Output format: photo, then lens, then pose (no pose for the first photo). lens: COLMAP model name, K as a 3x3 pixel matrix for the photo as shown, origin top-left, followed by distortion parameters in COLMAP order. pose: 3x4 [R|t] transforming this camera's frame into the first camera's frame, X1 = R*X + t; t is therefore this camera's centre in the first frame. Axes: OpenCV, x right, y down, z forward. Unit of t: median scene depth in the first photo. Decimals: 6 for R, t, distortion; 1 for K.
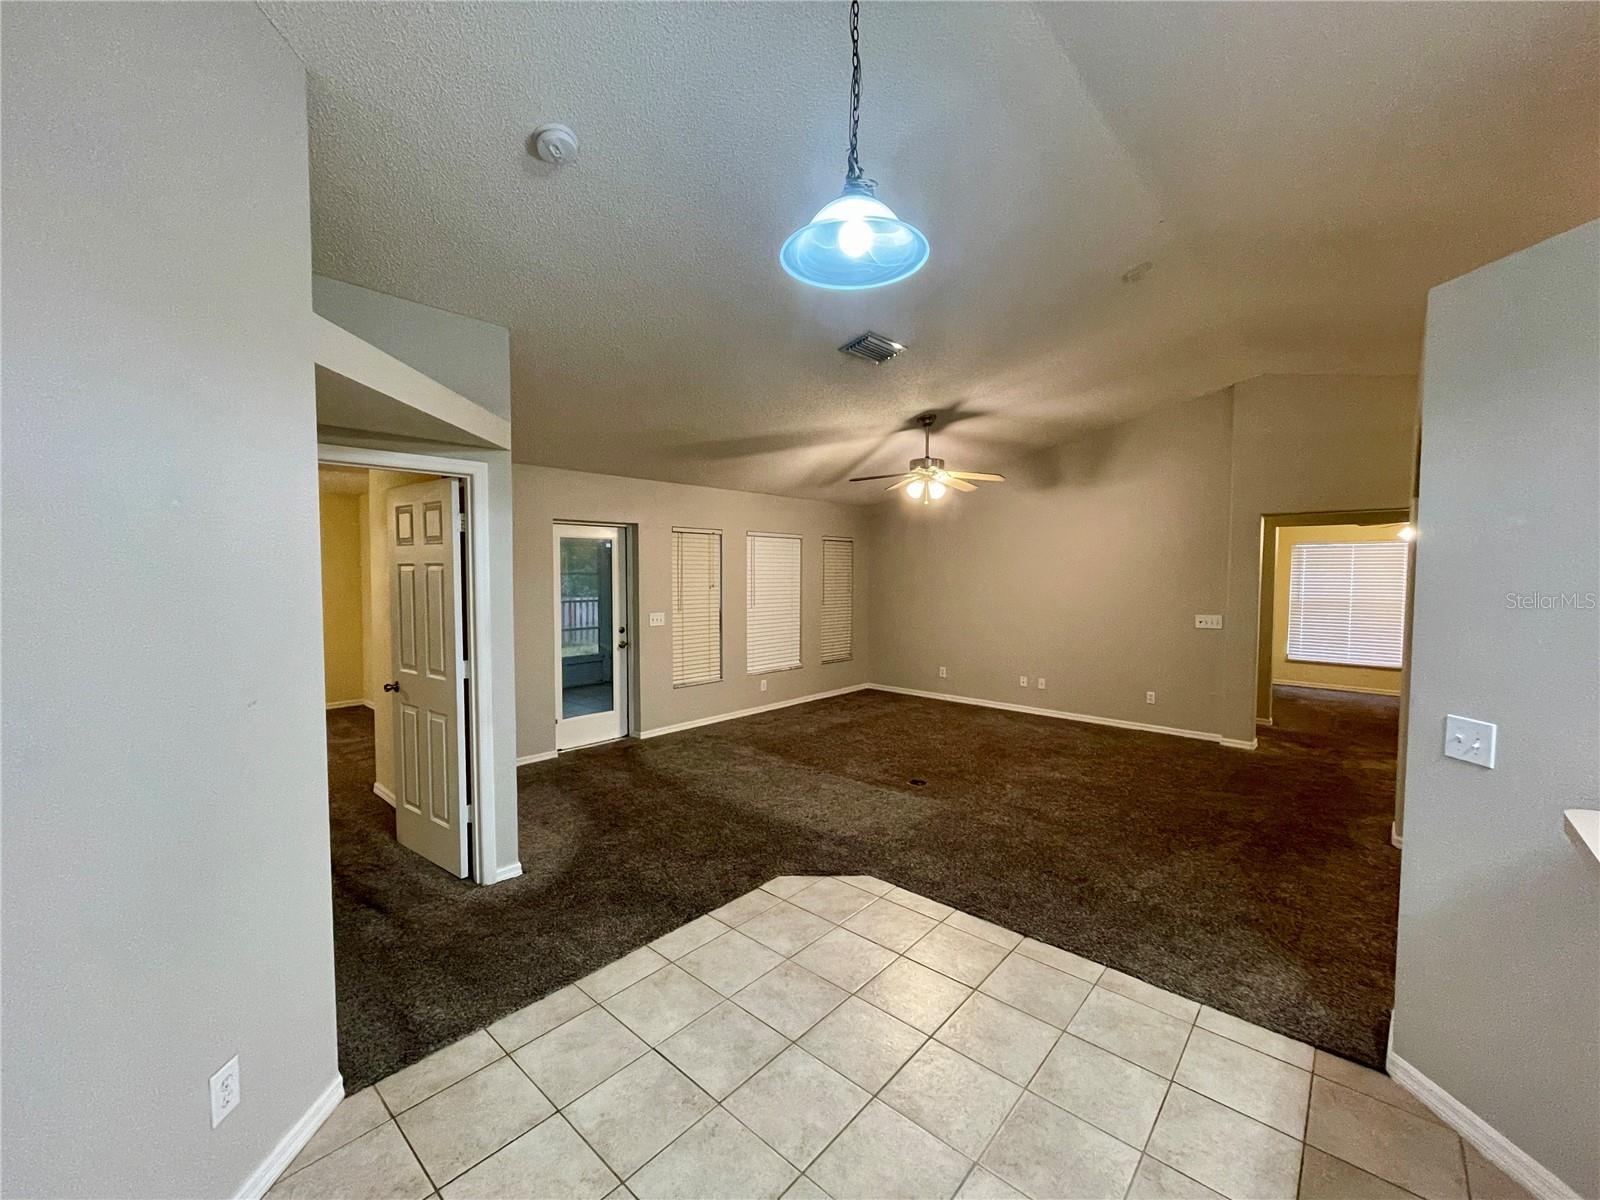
lens RADIAL K [[646.5, 0, 803.6], [0, 646.5, 602.7], [0, 0, 1]] dist [-0.000540, -0.000449]
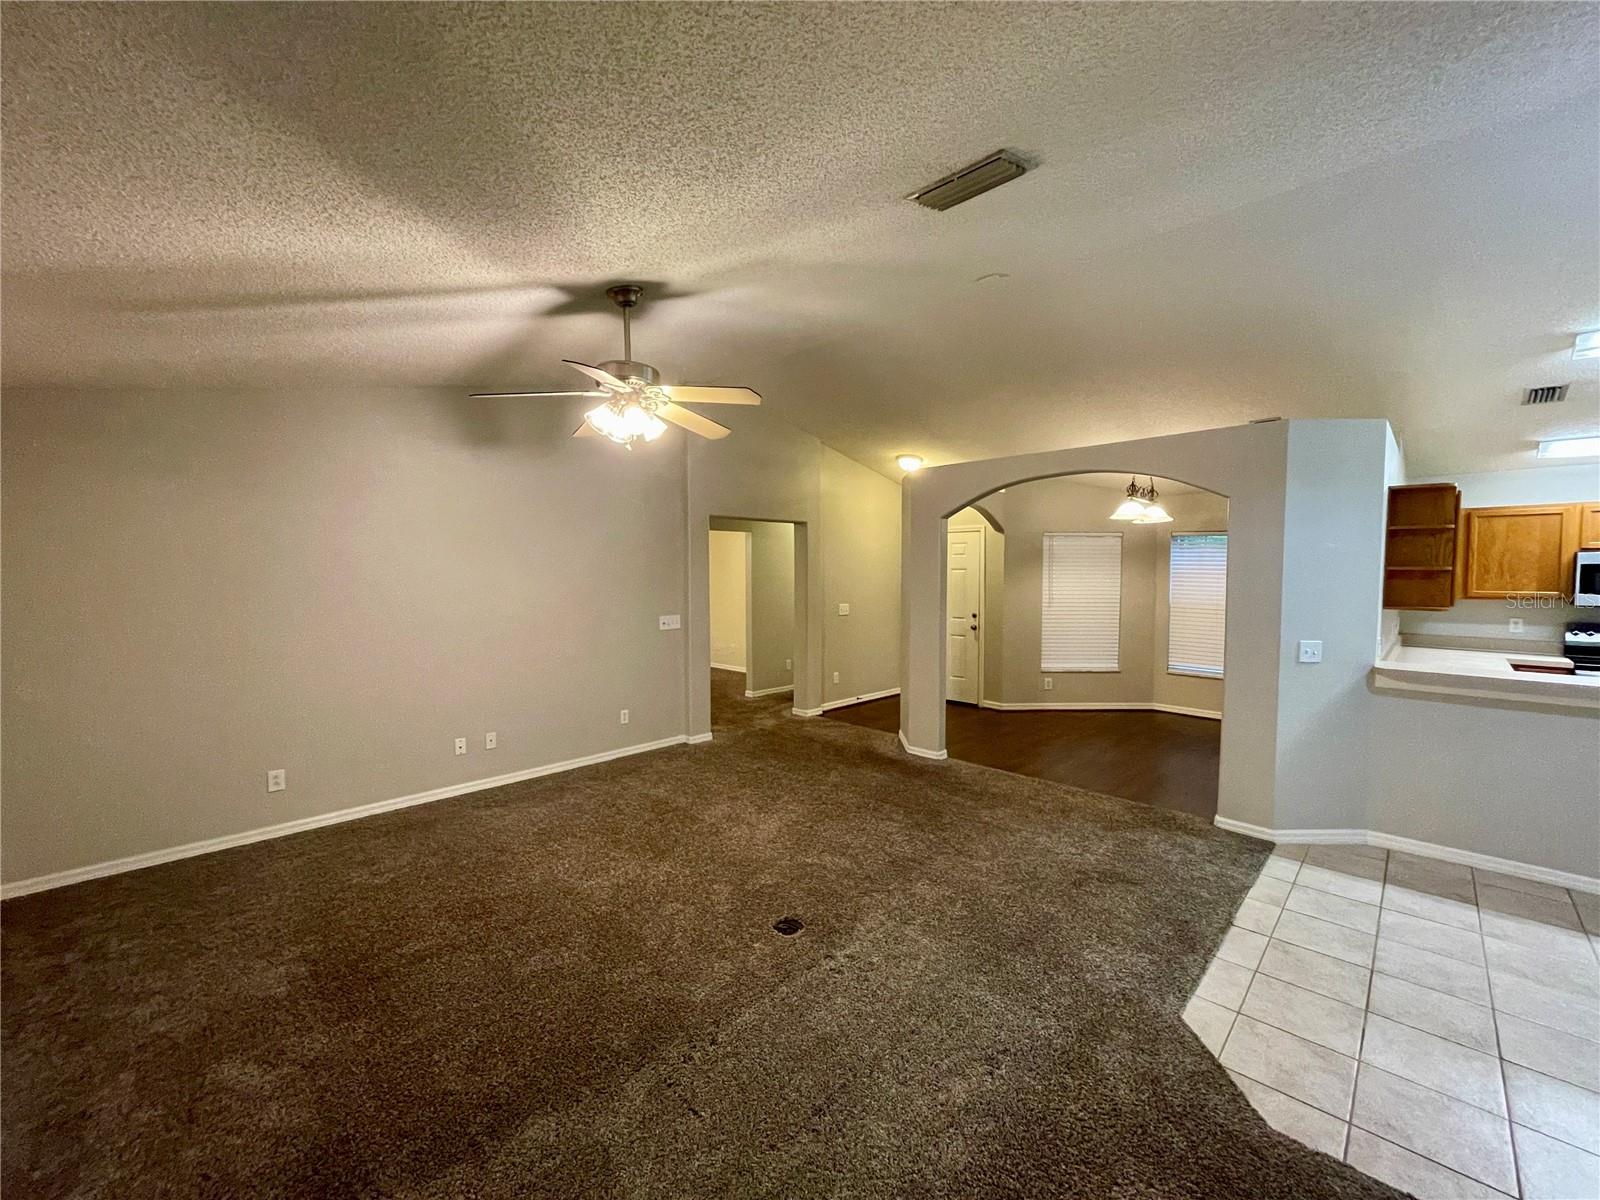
lens RADIAL K [[646.5, 0, 803.6], [0, 646.5, 602.7], [0, 0, 1]] dist [-0.000540, -0.000449]
pose [[0.046954, -0.056726, 0.997285, -0.353474], [0.055145, 0.997011, 0.054114, -0.044935], [-0.997374, 0.052454, 0.049941, 0.825709]]
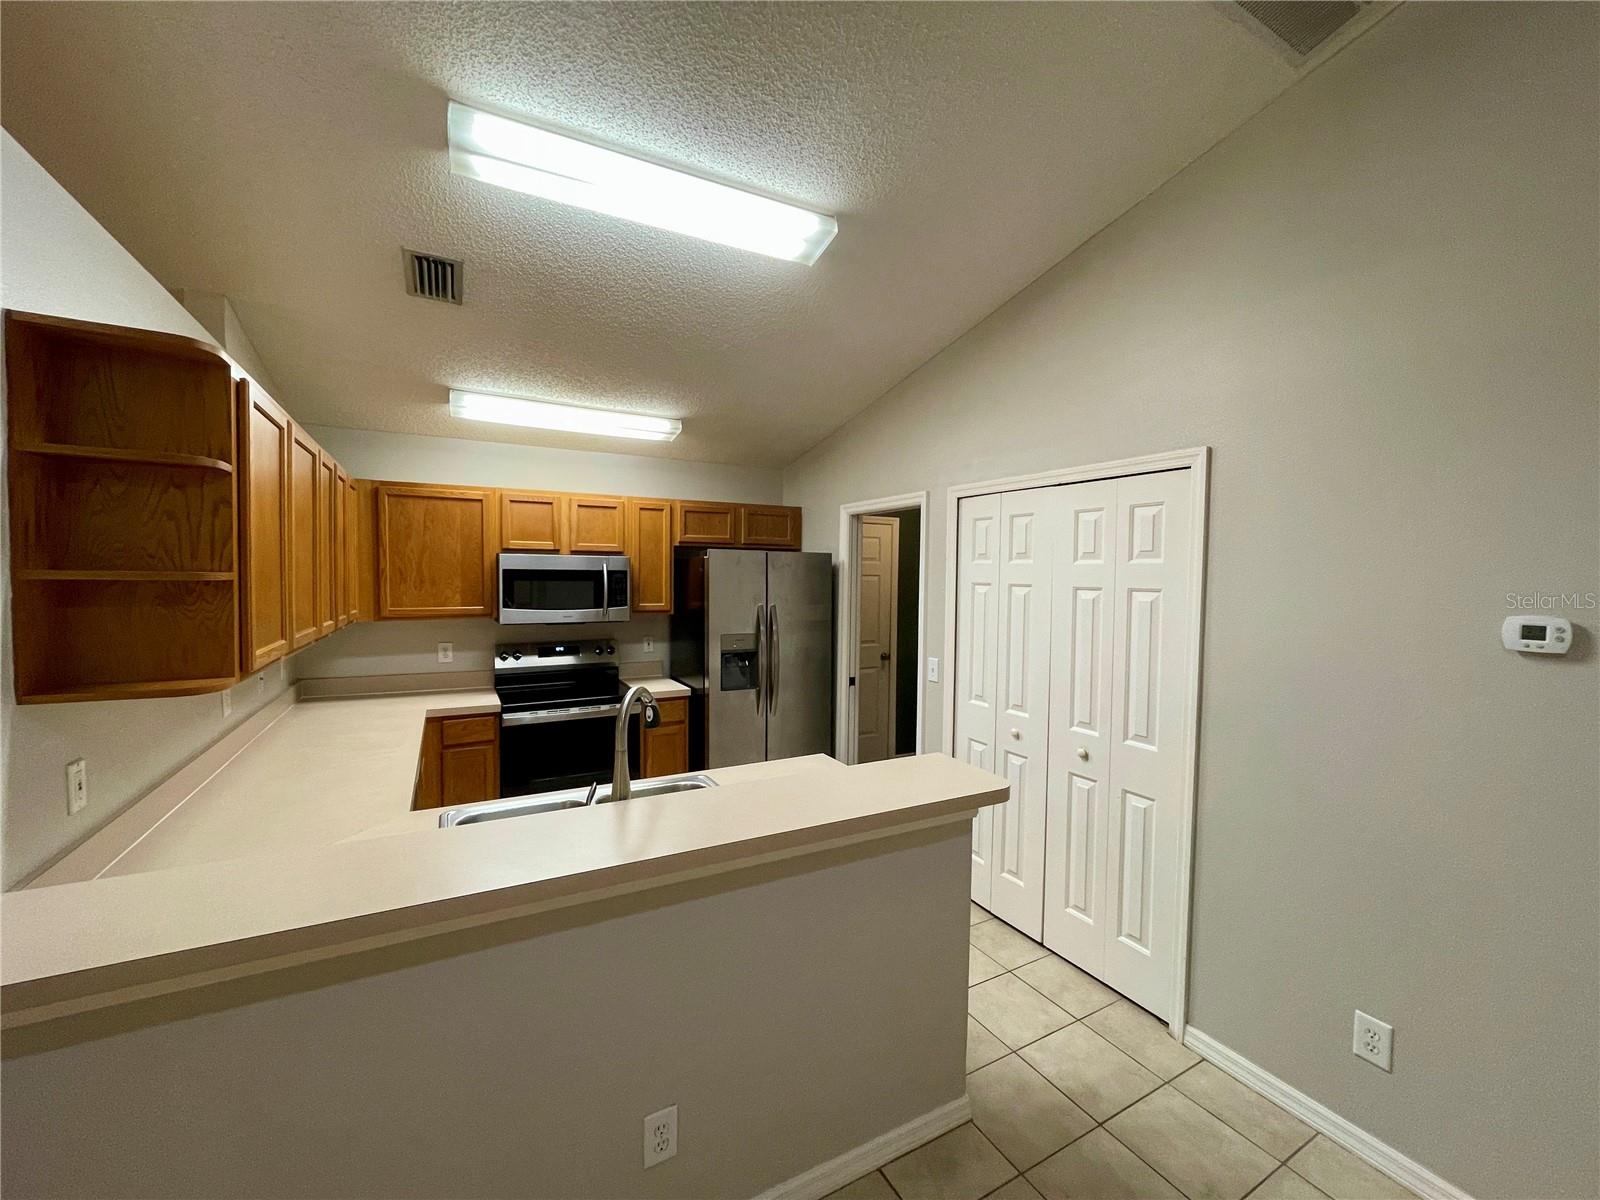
lens RADIAL K [[649.0, 0, 808.1], [0, 649.0, 593.6], [0, 0, 1]] dist [-0.000265, -0.000062]
pose [[-0.943824, -0.026815, 0.329360, 0.064294], [-0.000480, 0.996812, 0.079782, -0.019739], [-0.330450, 0.075142, -0.940828, 0.330820]]
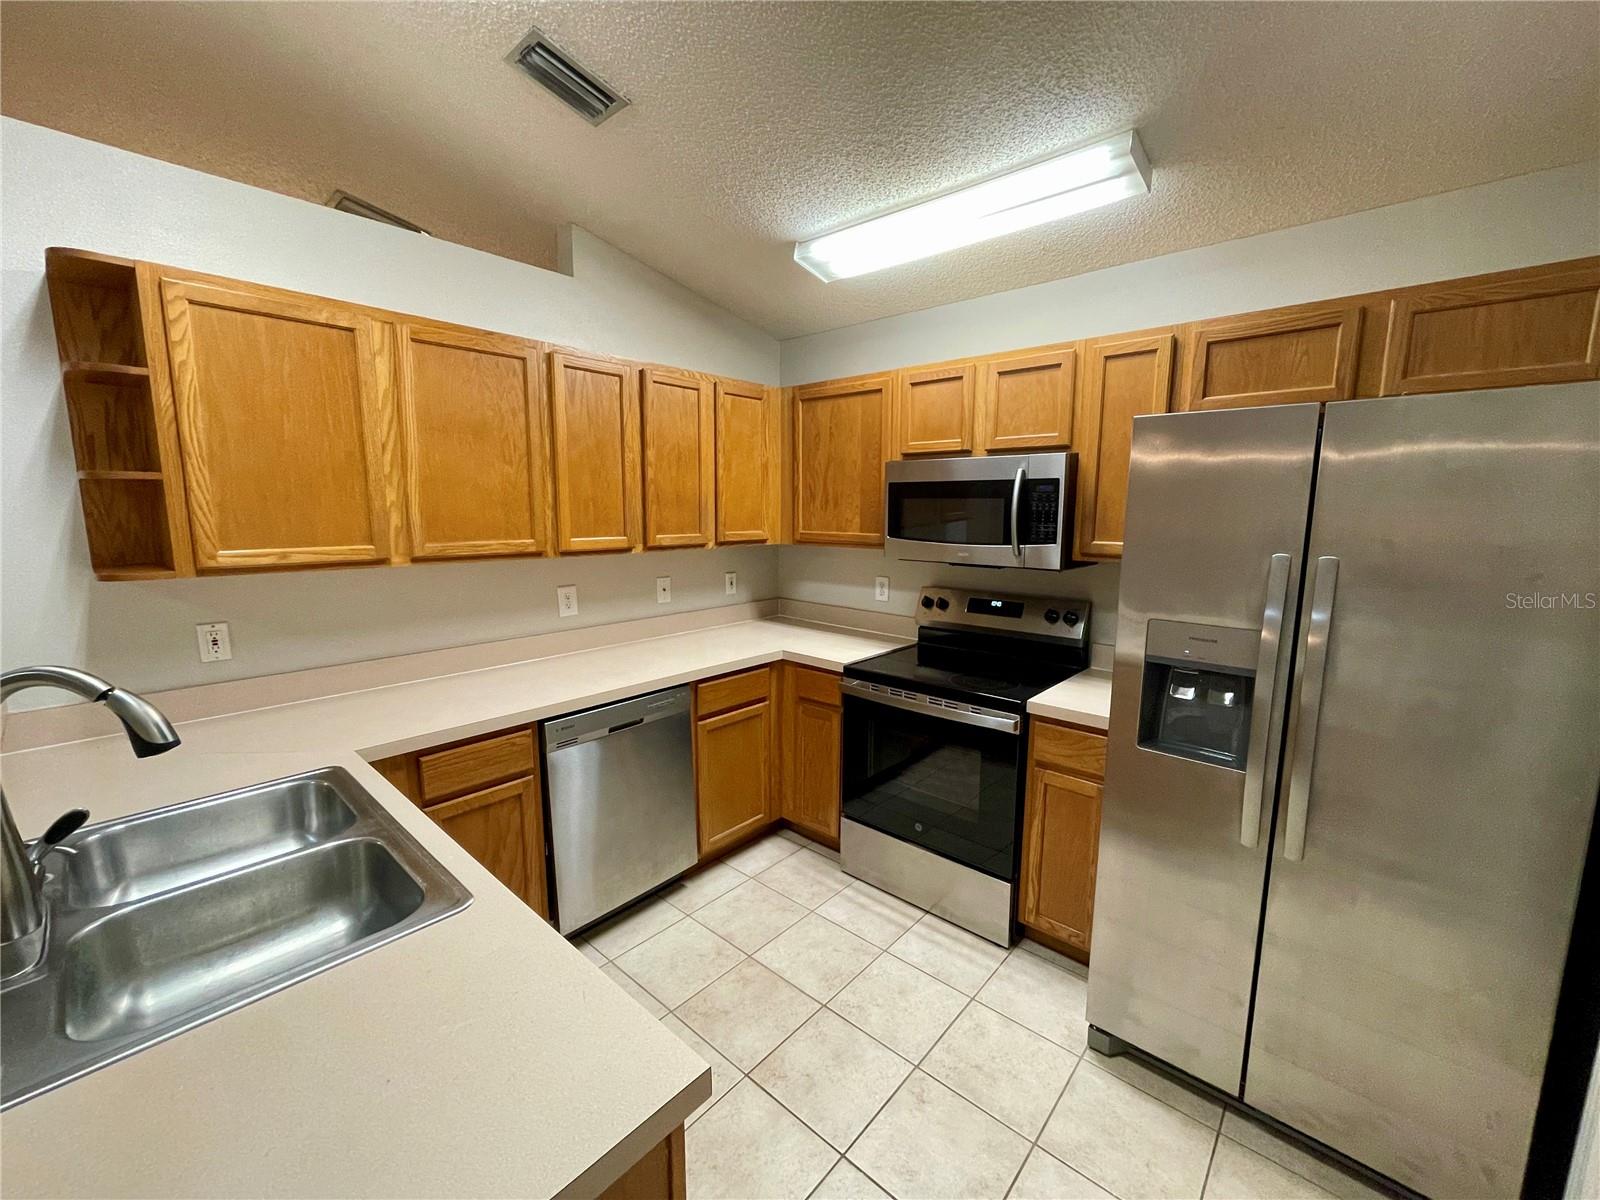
lens RADIAL K [[649.0, 0, 808.1], [0, 649.0, 593.6], [0, 0, 1]] dist [-0.000265, -0.000062]
pose [[-0.009599, -0.146181, 0.989211, 0.092200], [0.049491, 0.987975, 0.146479, 0.016961], [-0.998728, 0.050363, -0.002249, -0.137058]]
